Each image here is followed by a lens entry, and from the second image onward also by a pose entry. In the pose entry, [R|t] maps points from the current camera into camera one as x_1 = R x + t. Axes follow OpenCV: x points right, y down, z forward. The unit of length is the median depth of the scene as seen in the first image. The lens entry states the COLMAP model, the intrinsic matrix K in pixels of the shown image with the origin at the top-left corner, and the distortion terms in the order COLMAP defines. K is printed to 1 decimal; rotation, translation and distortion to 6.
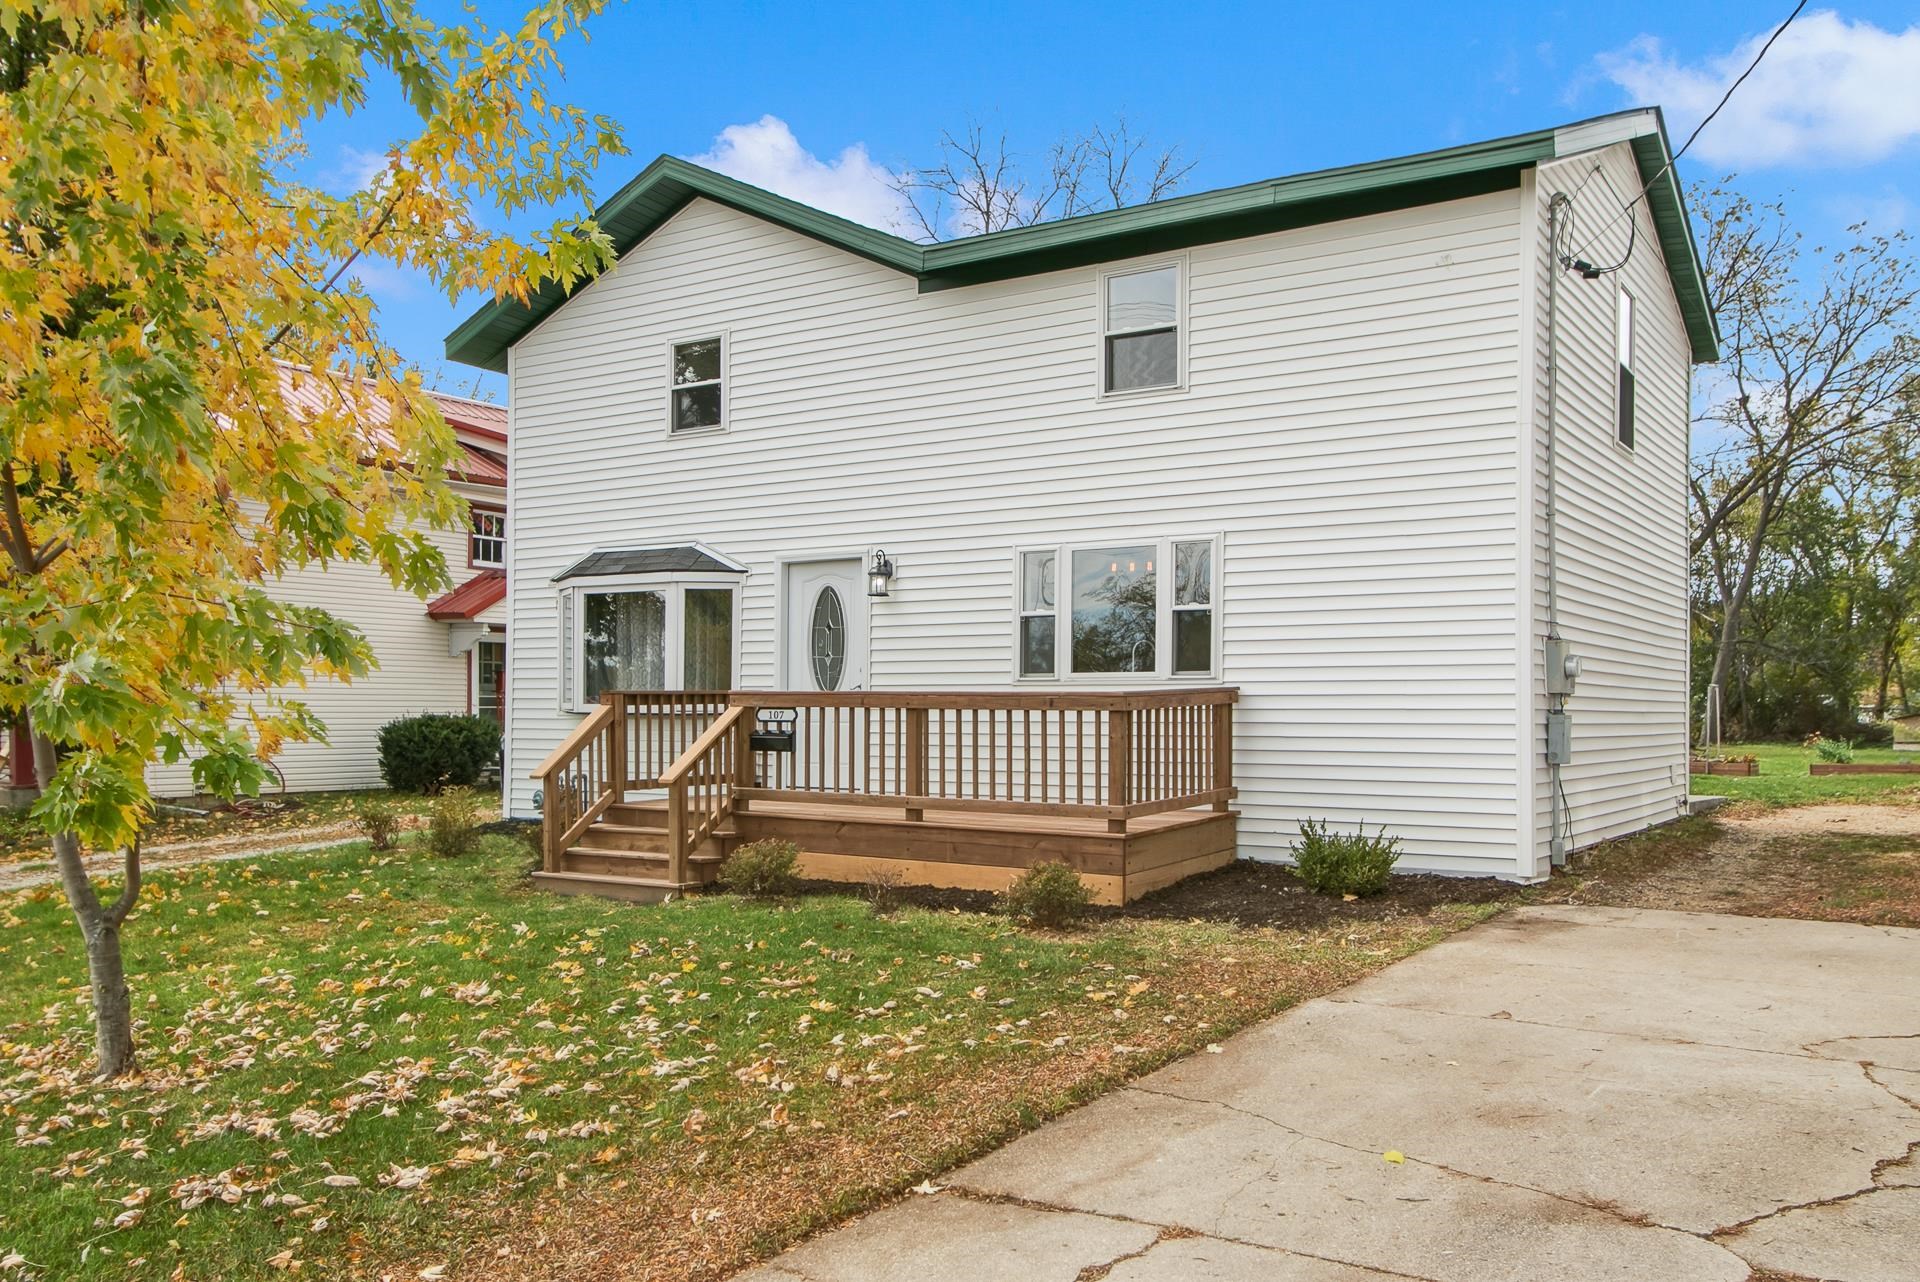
lens RADIAL K [[1530.0, 0, 997.0], [0, 1530.0, 733.2], [0, 0, 1]] dist [0.028848, -0.007106]
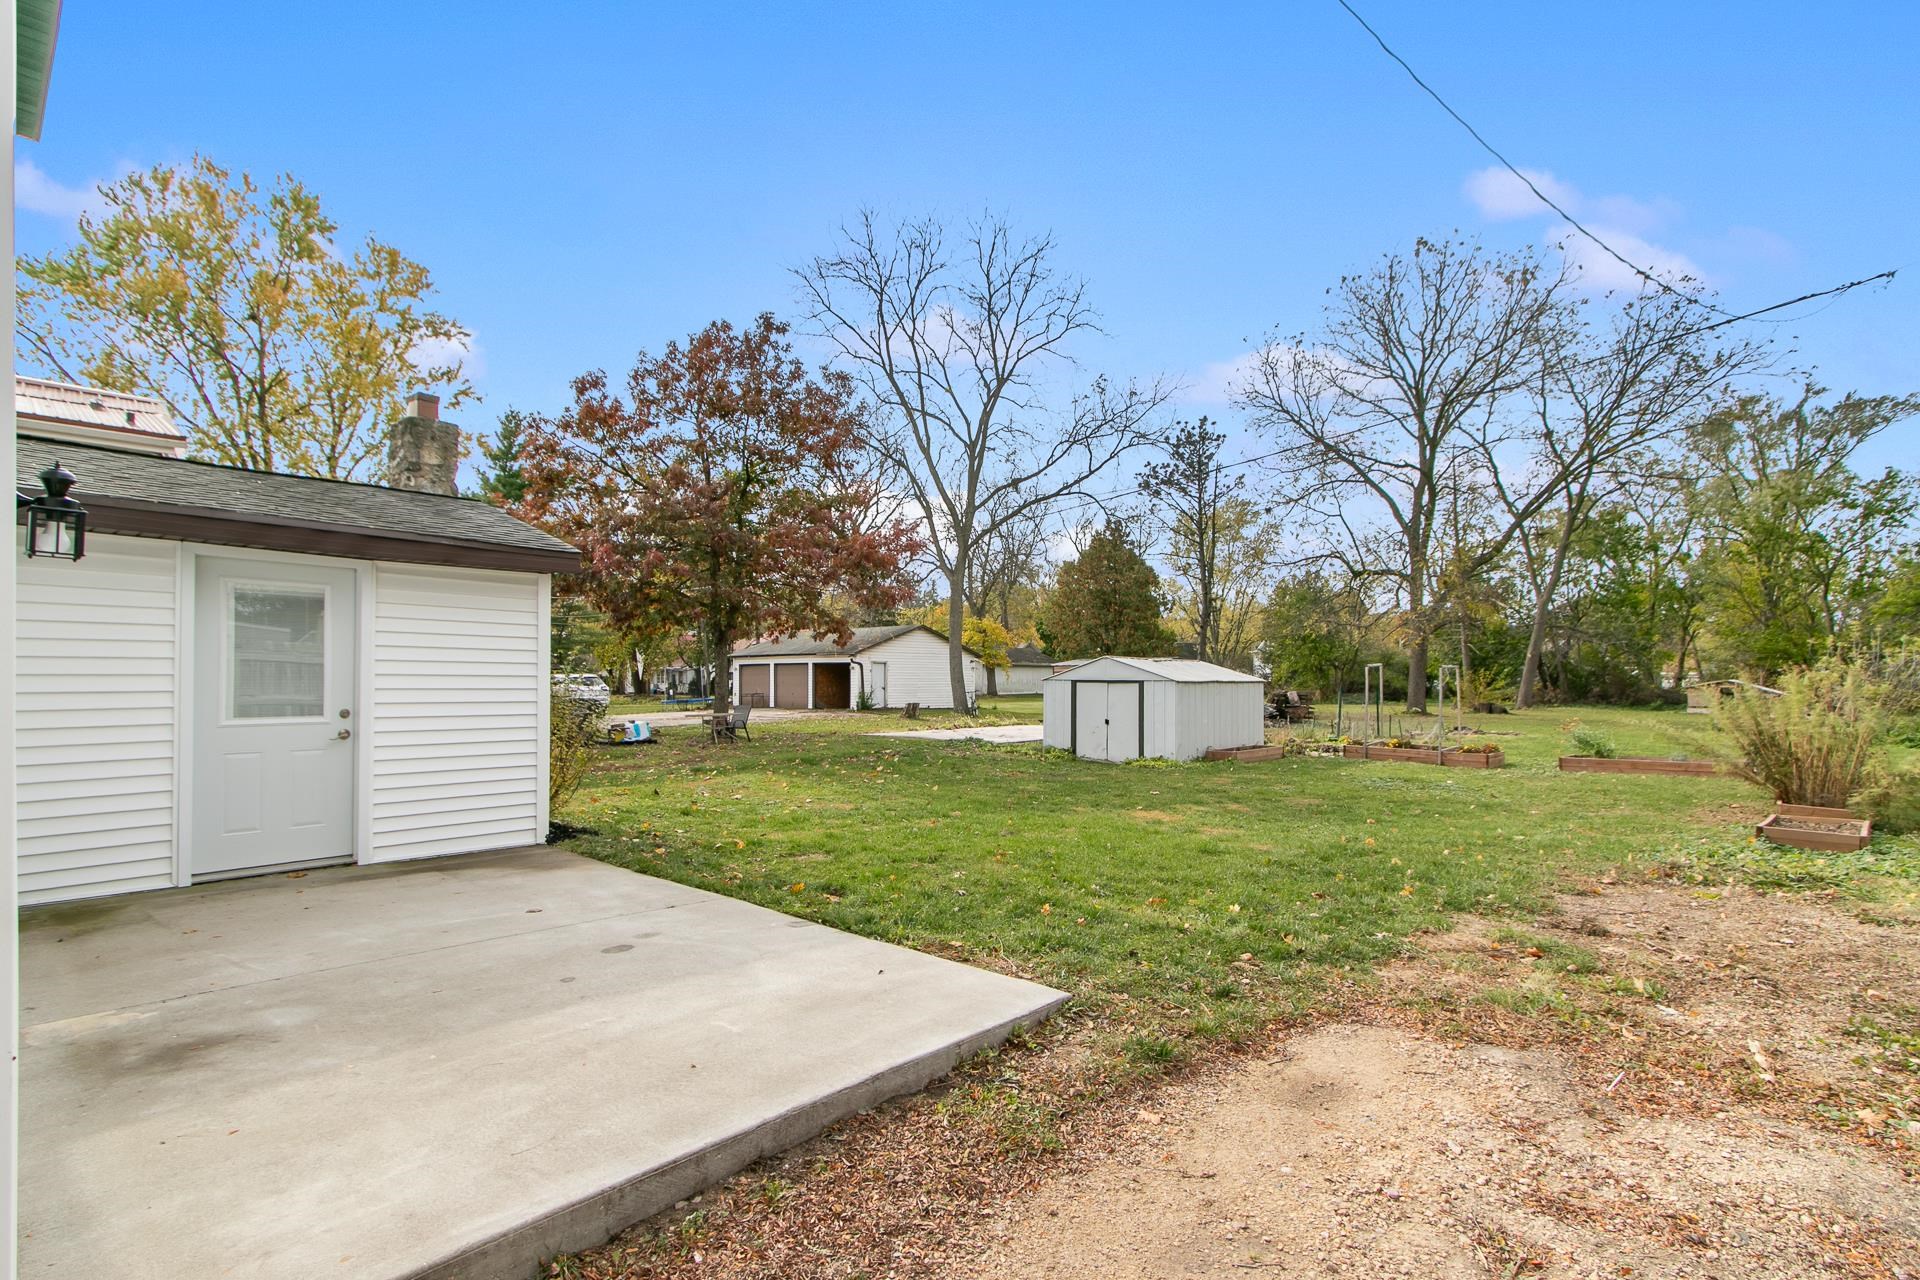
lens RADIAL K [[897.3, 0, 950.2], [0, 897.3, 675.4], [0, 0, 1]] dist [0.009821, -0.001739]
pose [[0.986653, -0.004107, -0.162783, 0.078494], [0.001314, 0.999850, -0.017264, -0.005000], [0.162829, 0.016819, 0.986511, 0.128362]]
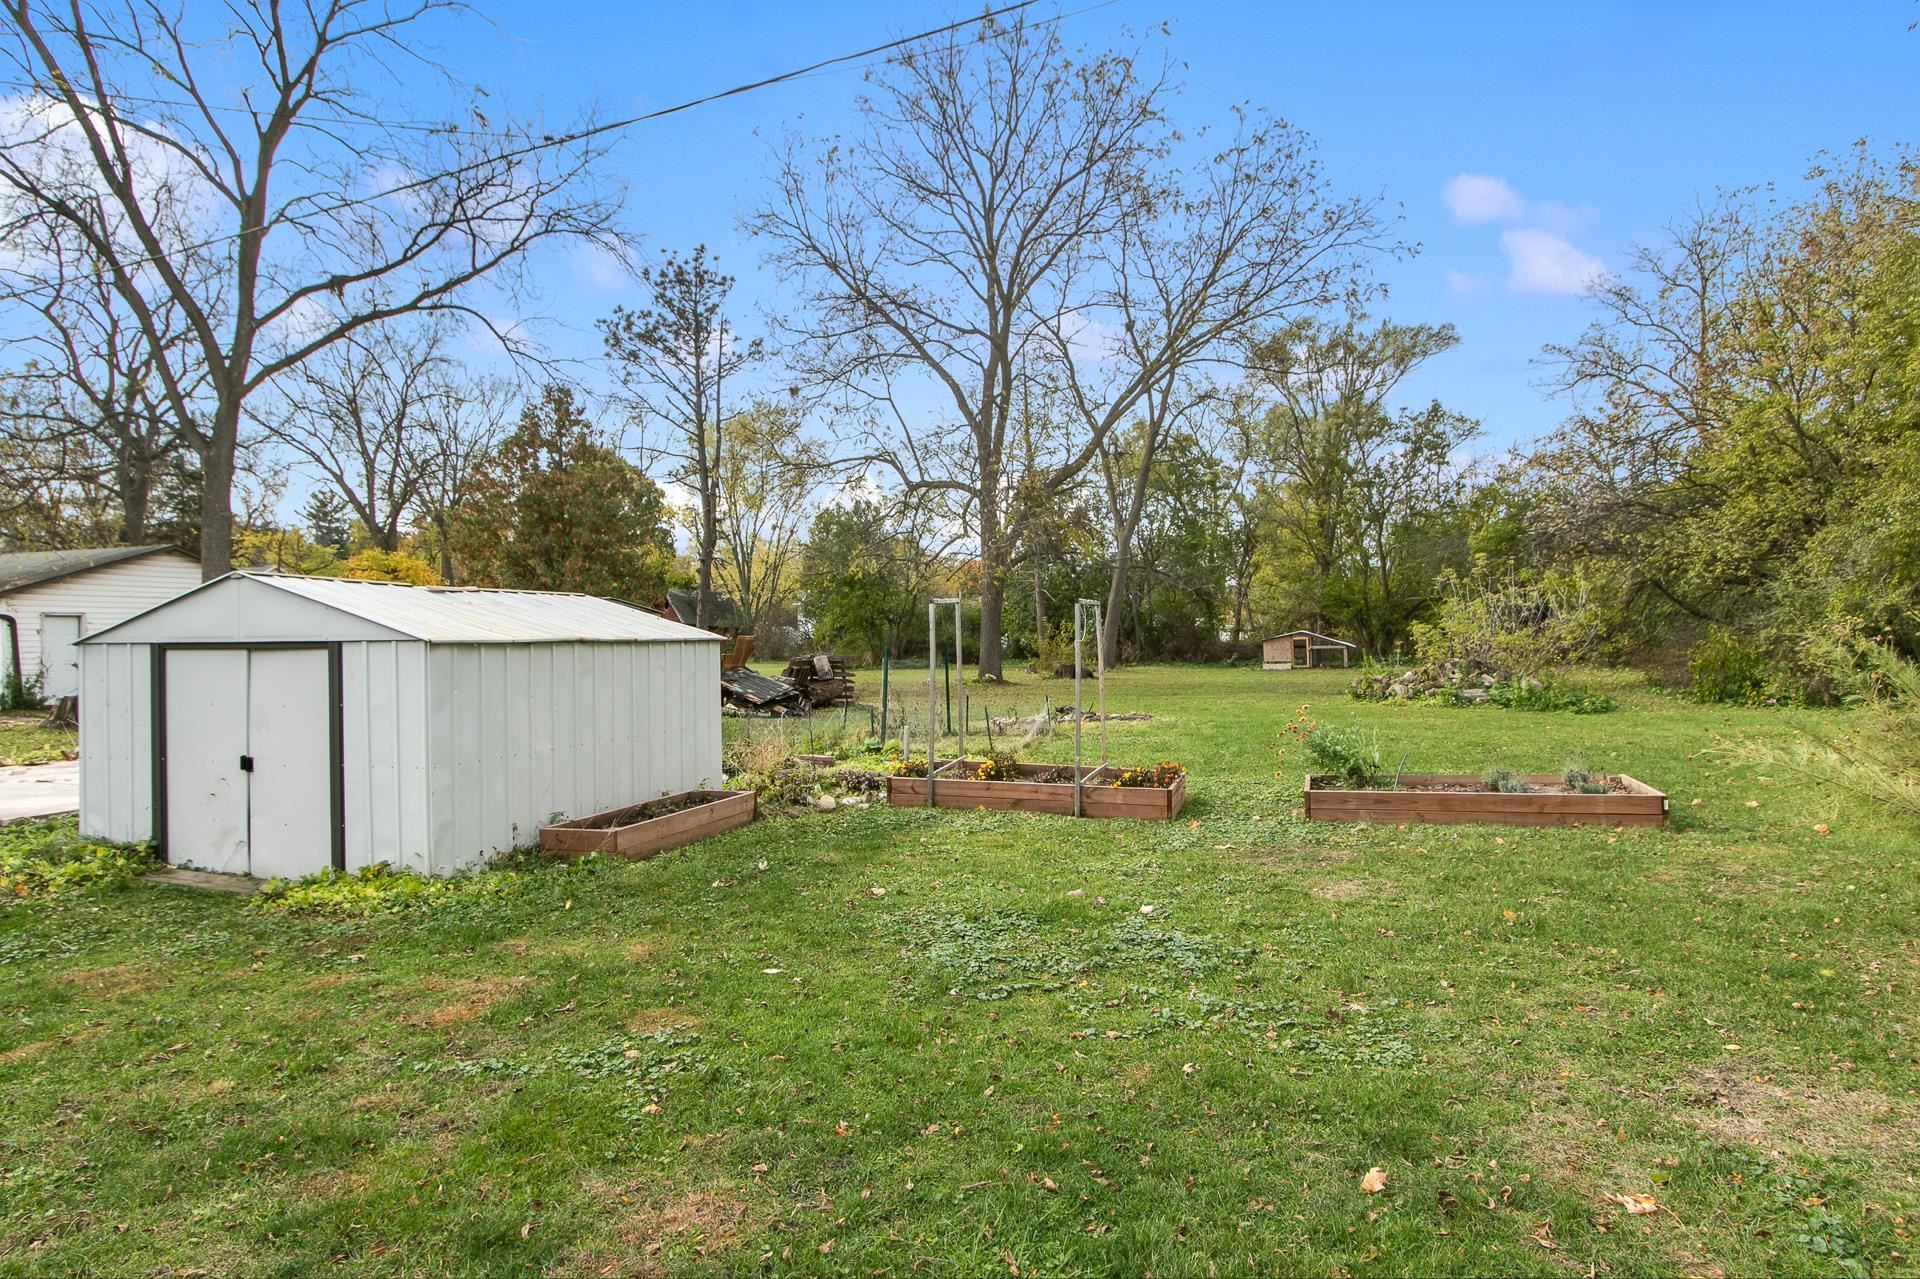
lens RADIAL K [[1137.4, 0, 958.1], [0, 1137.4, 642.5], [0, 0, 1]] dist [0.008239, 0.000405]
pose [[0.955780, -0.019881, 0.293410, 0.101212], [0.022617, 0.999727, -0.005935, -0.005440], [-0.293212, 0.012308, 0.955968, 0.211818]]
